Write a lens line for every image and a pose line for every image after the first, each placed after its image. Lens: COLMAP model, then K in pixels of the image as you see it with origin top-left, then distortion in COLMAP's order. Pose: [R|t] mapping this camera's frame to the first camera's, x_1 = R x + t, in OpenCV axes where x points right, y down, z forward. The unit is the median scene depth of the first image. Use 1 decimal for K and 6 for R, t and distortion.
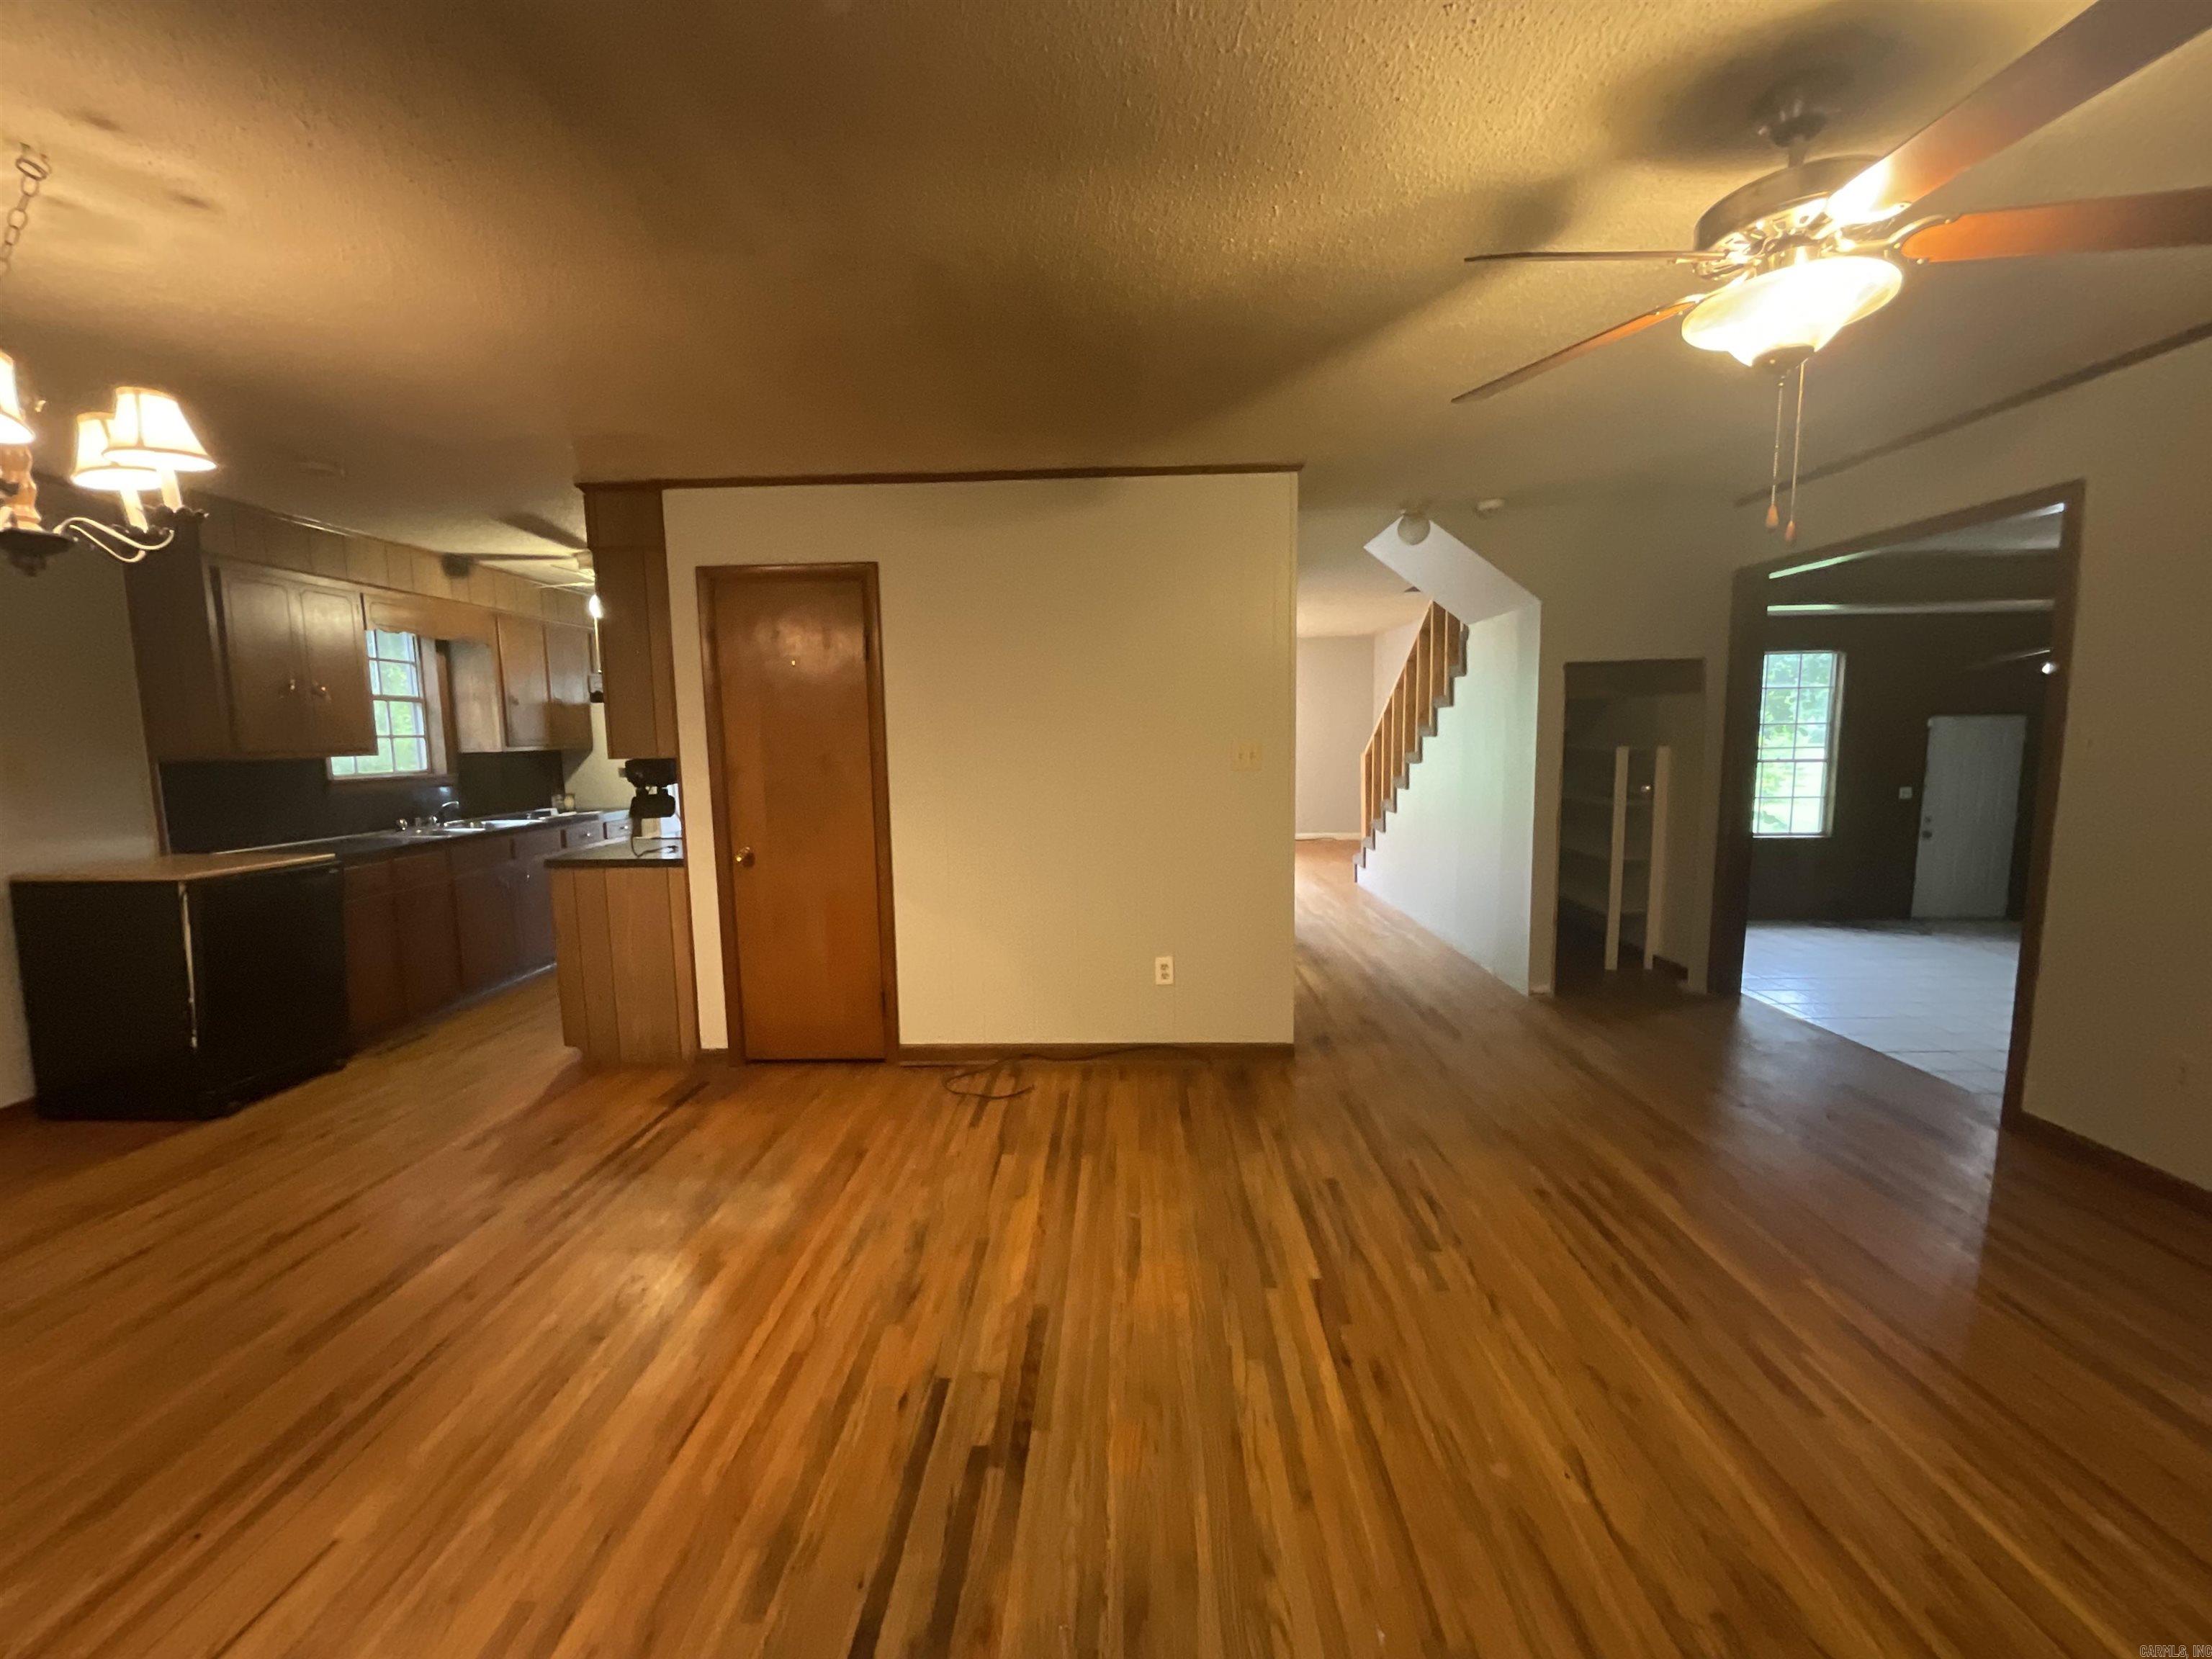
lens RADIAL K [[896.3, 0, 1106.0], [0, 896.3, 829.5], [0, 0, 1]] dist [-0.008234, 0.004647]
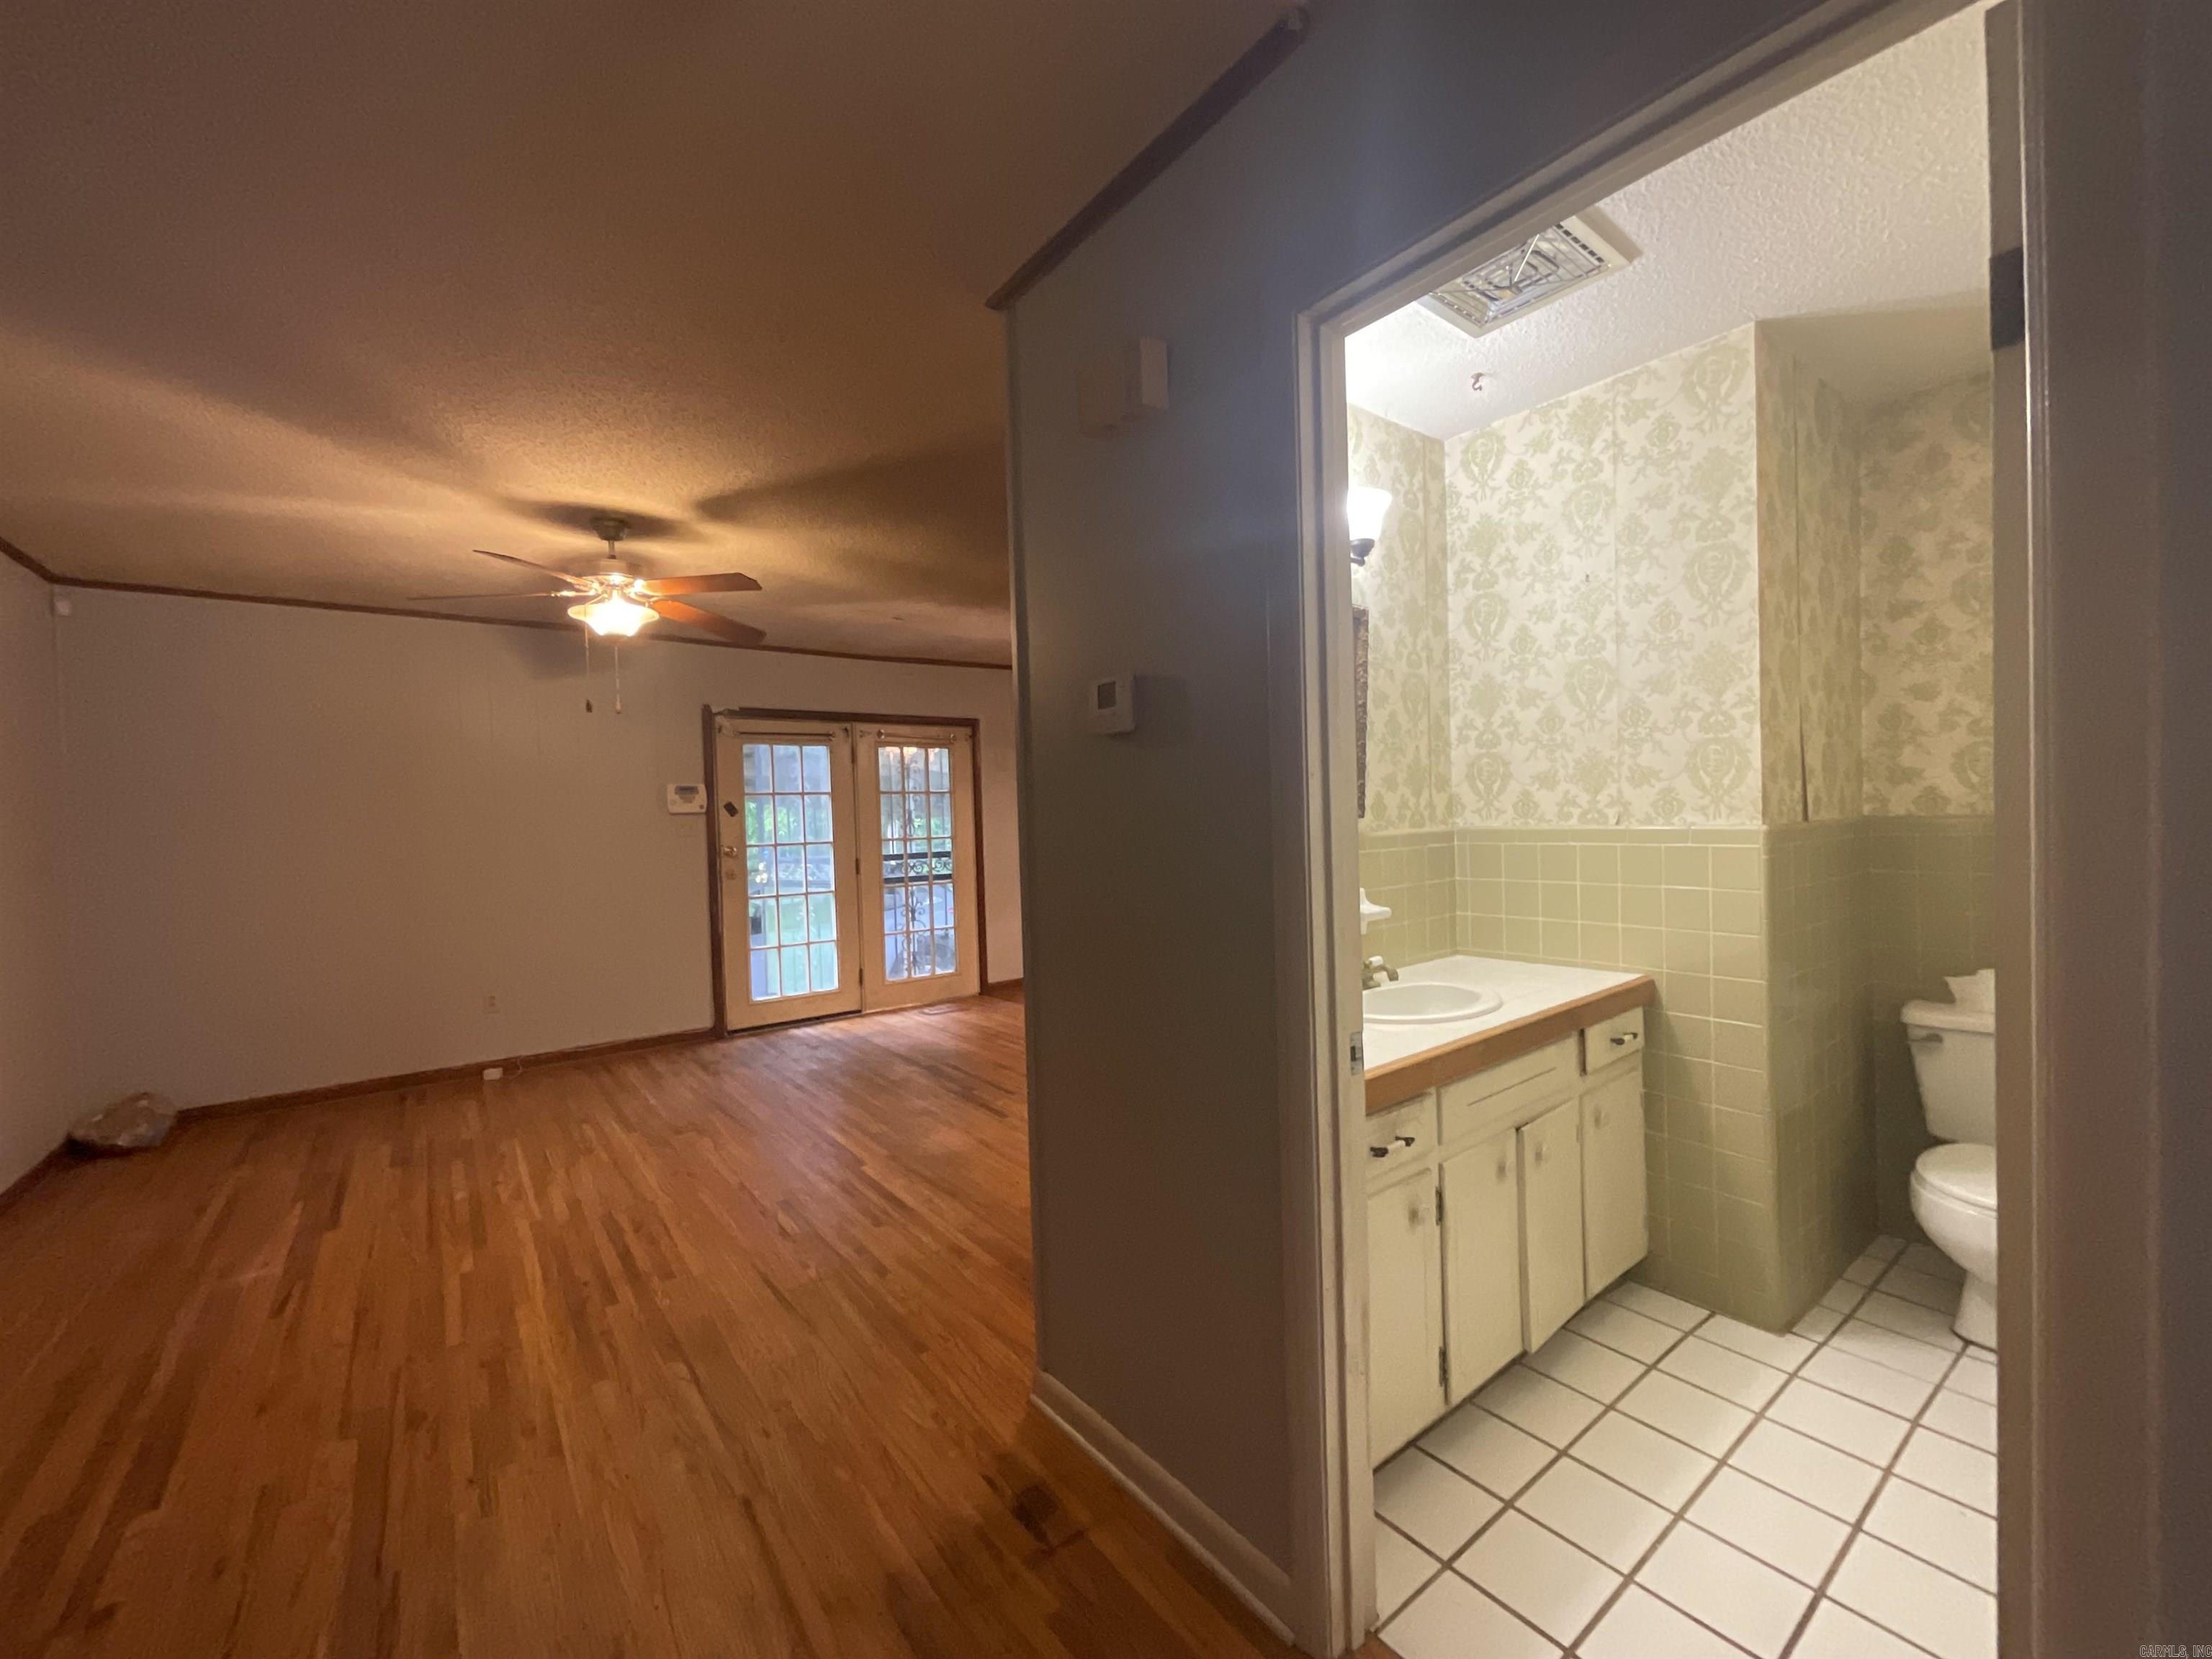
lens RADIAL K [[896.3, 0, 1106.0], [0, 896.3, 829.5], [0, 0, 1]] dist [-0.008234, 0.004647]
pose [[-0.776101, 0.053542, -0.628332, 0.886306], [-0.023327, 0.993270, 0.113452, -0.245341], [0.630177, 0.102708, -0.769628, 2.515949]]
